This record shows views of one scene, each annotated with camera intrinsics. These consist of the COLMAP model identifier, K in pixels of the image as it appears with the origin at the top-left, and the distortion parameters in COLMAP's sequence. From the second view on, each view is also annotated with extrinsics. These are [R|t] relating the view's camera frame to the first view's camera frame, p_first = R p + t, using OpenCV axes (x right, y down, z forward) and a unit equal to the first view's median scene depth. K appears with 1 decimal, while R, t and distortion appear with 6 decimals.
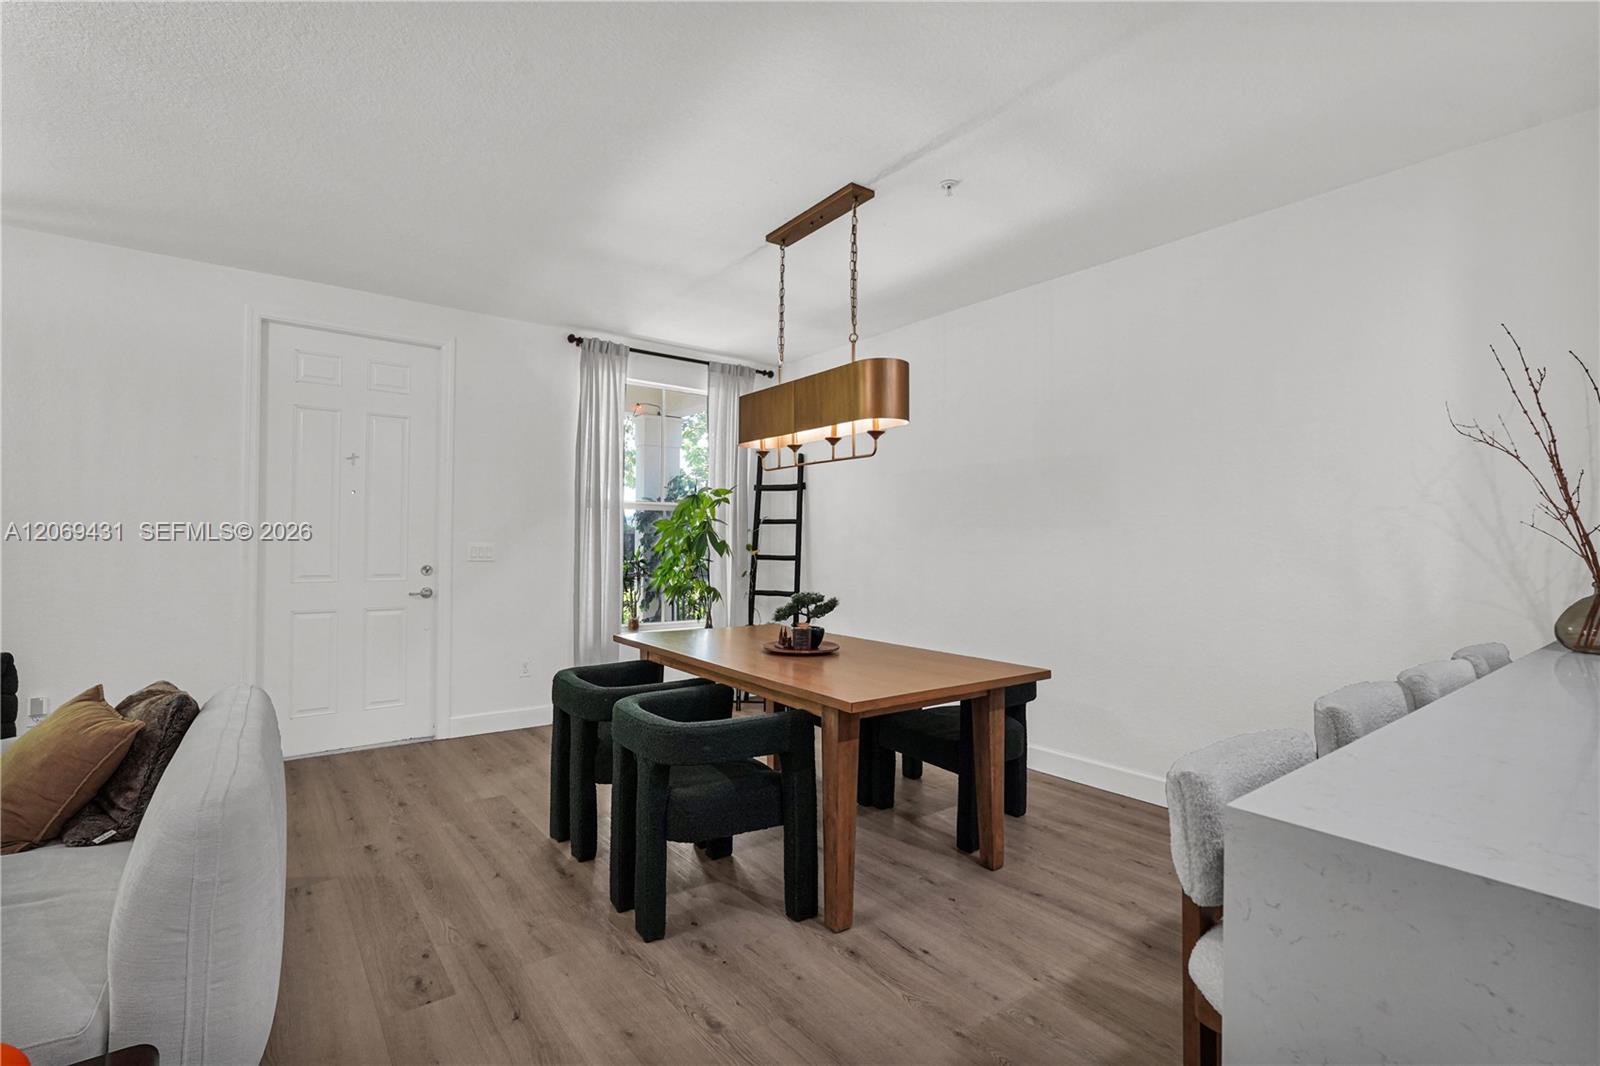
lens RADIAL K [[722.8, 0, 801.0], [0, 722.8, 536.1], [0, 0, 1]] dist [-0.020491, 0.009343]
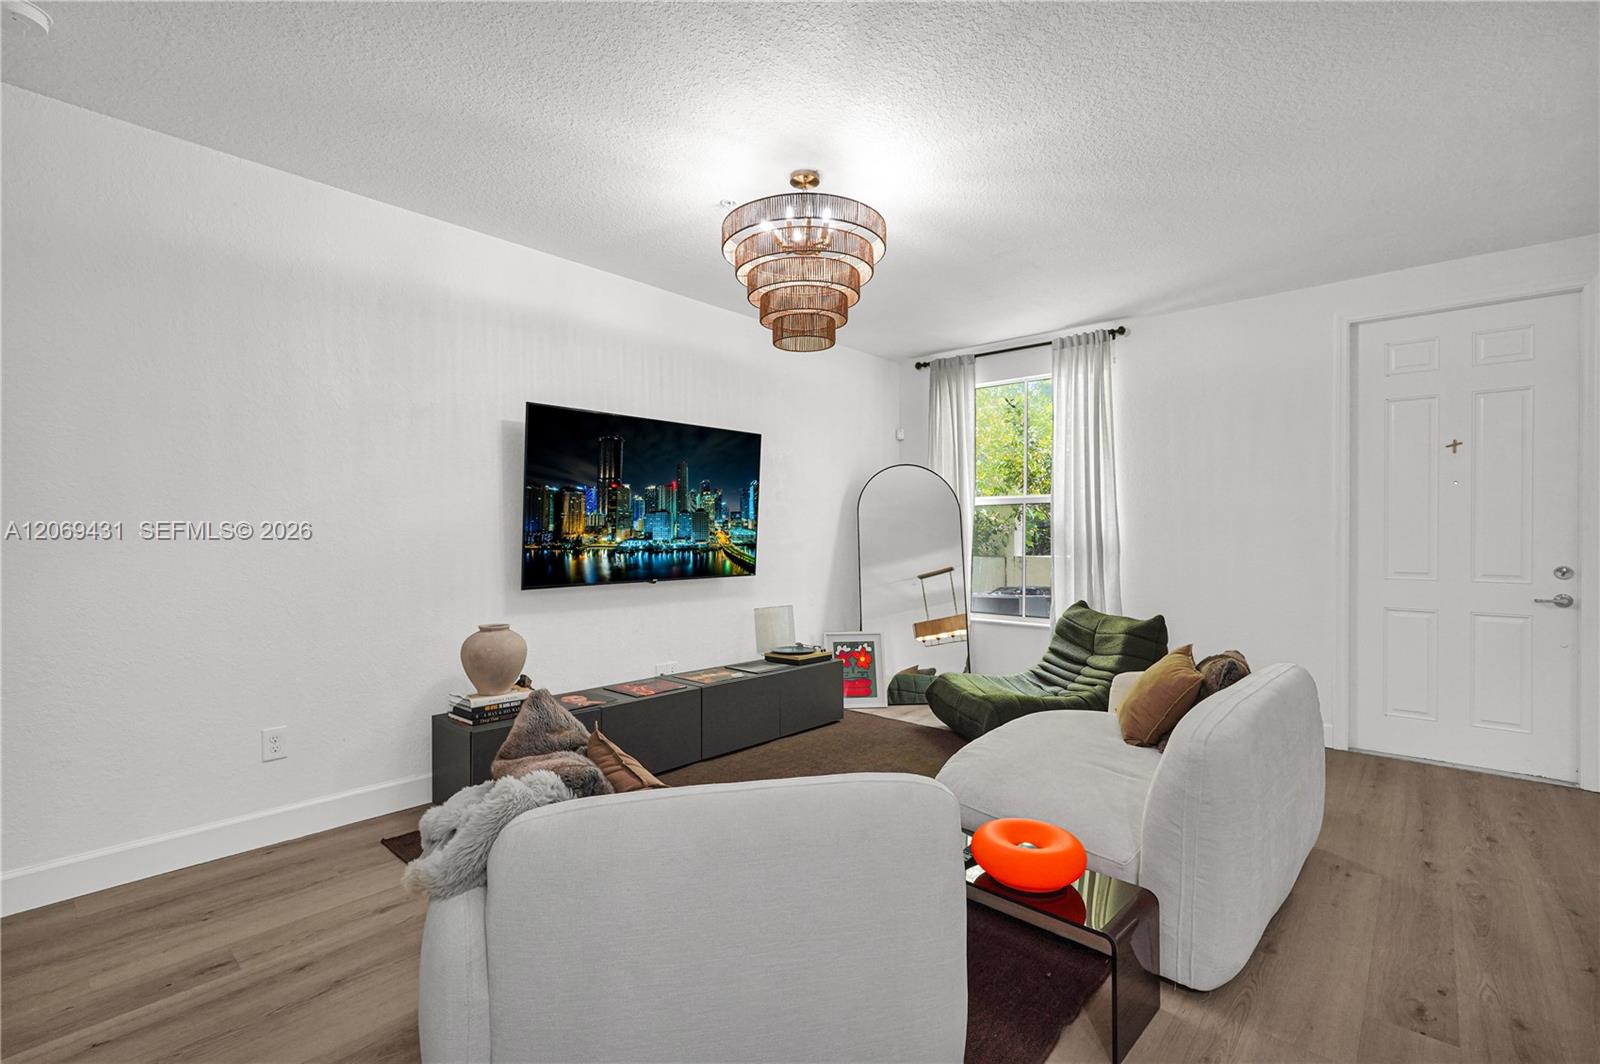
lens RADIAL K [[722.8, 0, 801.0], [0, 722.8, 535.1], [0, 0, 1]] dist [-0.020491, 0.009343]
pose [[0.181545, -0.005132, -0.983369, 0.144134], [0.009082, 0.999952, -0.003542, 0.000796], [0.983341, -0.008288, 0.181583, 0.025544]]
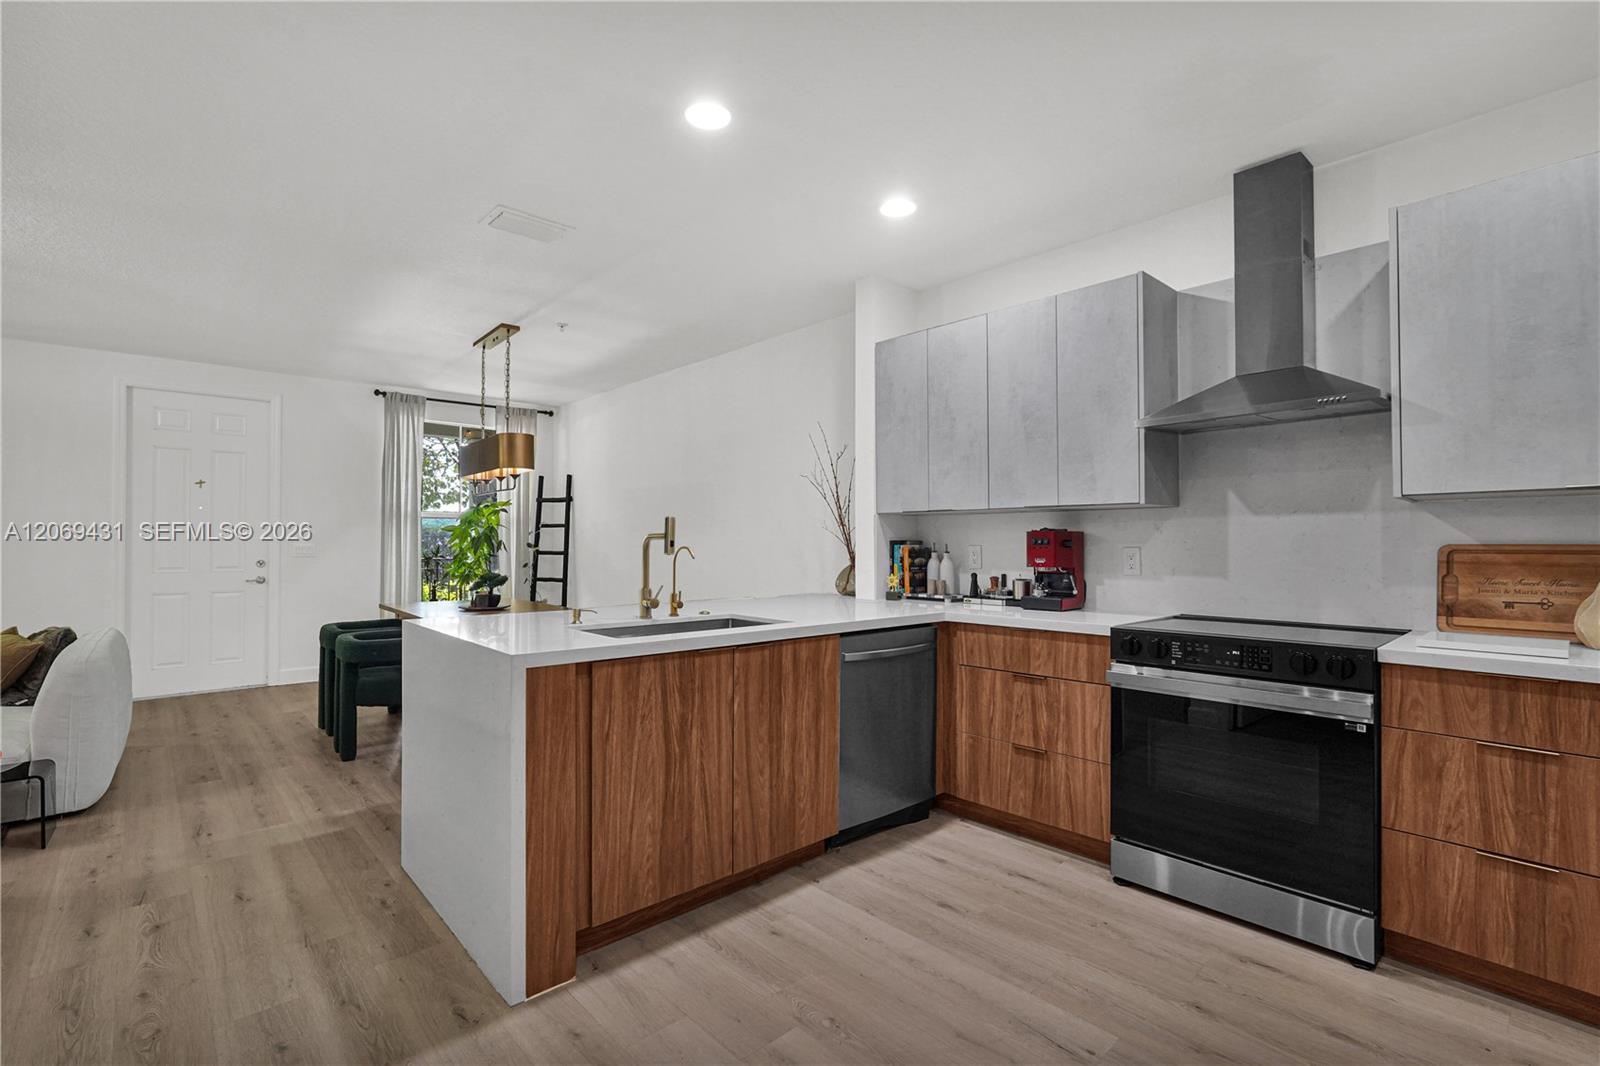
lens RADIAL K [[722.8, 0, 801.0], [0, 722.8, 536.1], [0, 0, 1]] dist [-0.020491, 0.009343]
pose [[0.996444, -0.006720, 0.083989, 0.520587], [0.006653, 0.999977, 0.001083, 0.000544], [-0.083994, -0.000520, 0.996466, -0.596769]]
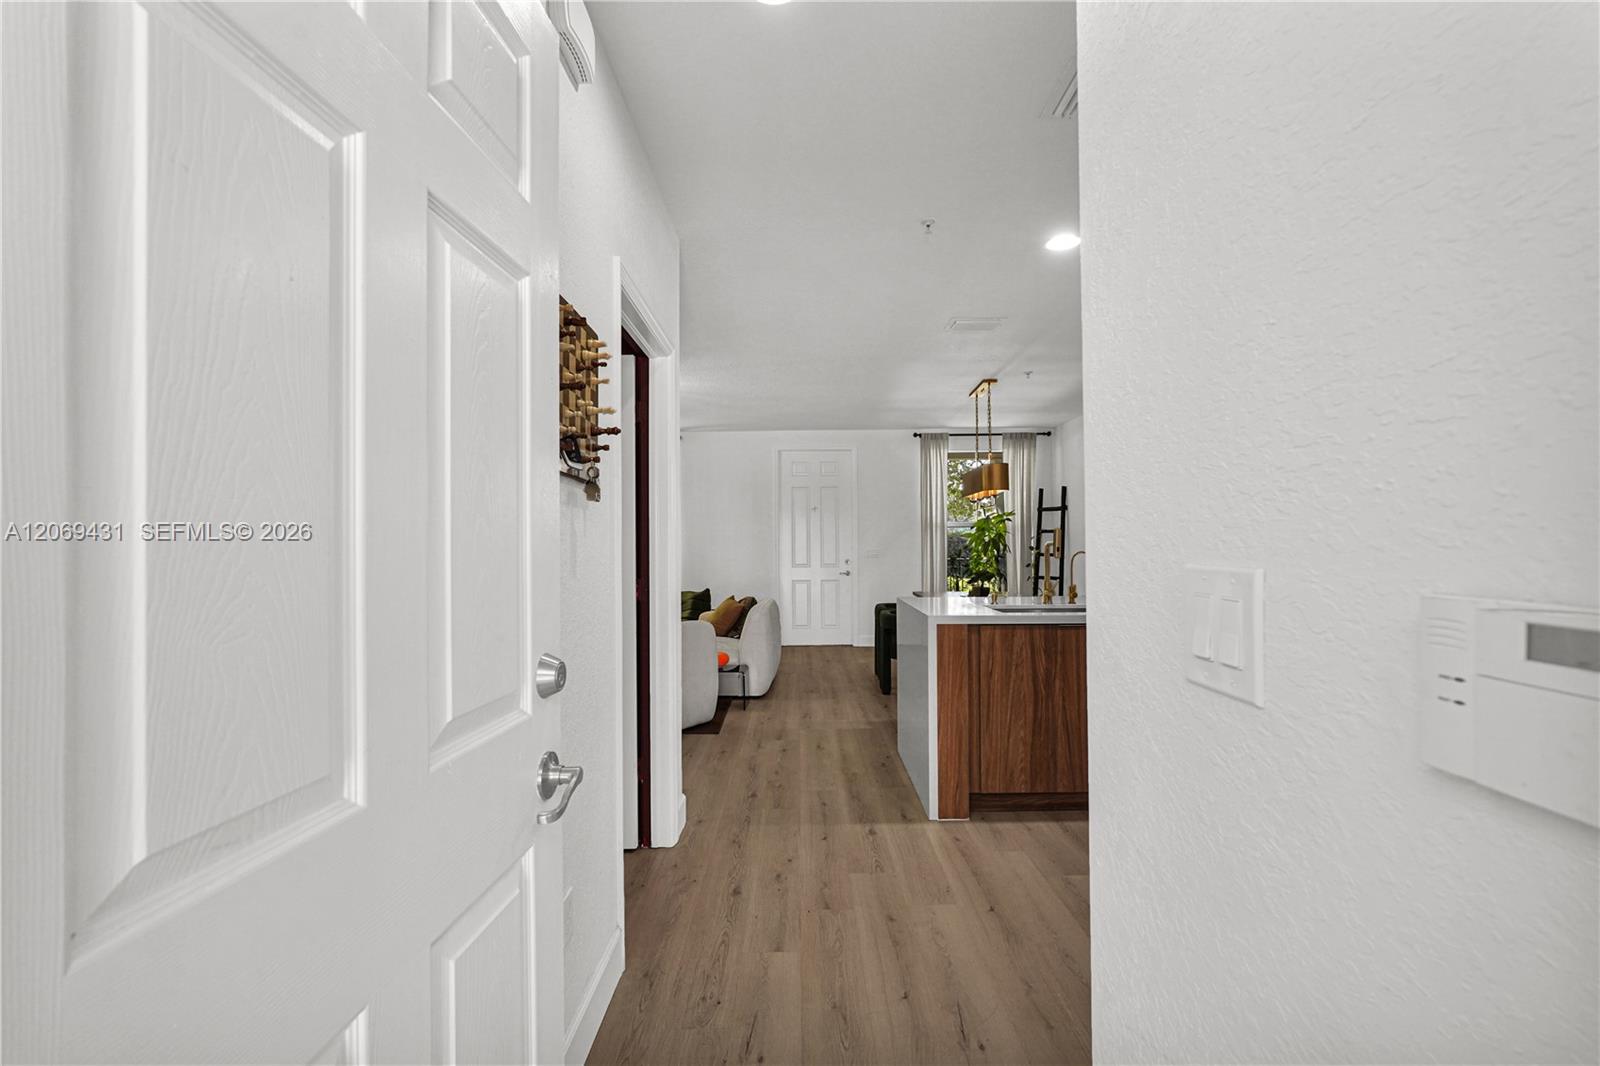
lens RADIAL K [[718.5, 0, 806.2], [0, 718.5, 540.7], [0, 0, 1]] dist [-0.002297, -0.000184]
pose [[0.796554, -0.018970, -0.604270, 0.796632], [0.020679, 0.999778, -0.004127, -0.007619], [0.604213, -0.009208, 0.796769, -0.885065]]
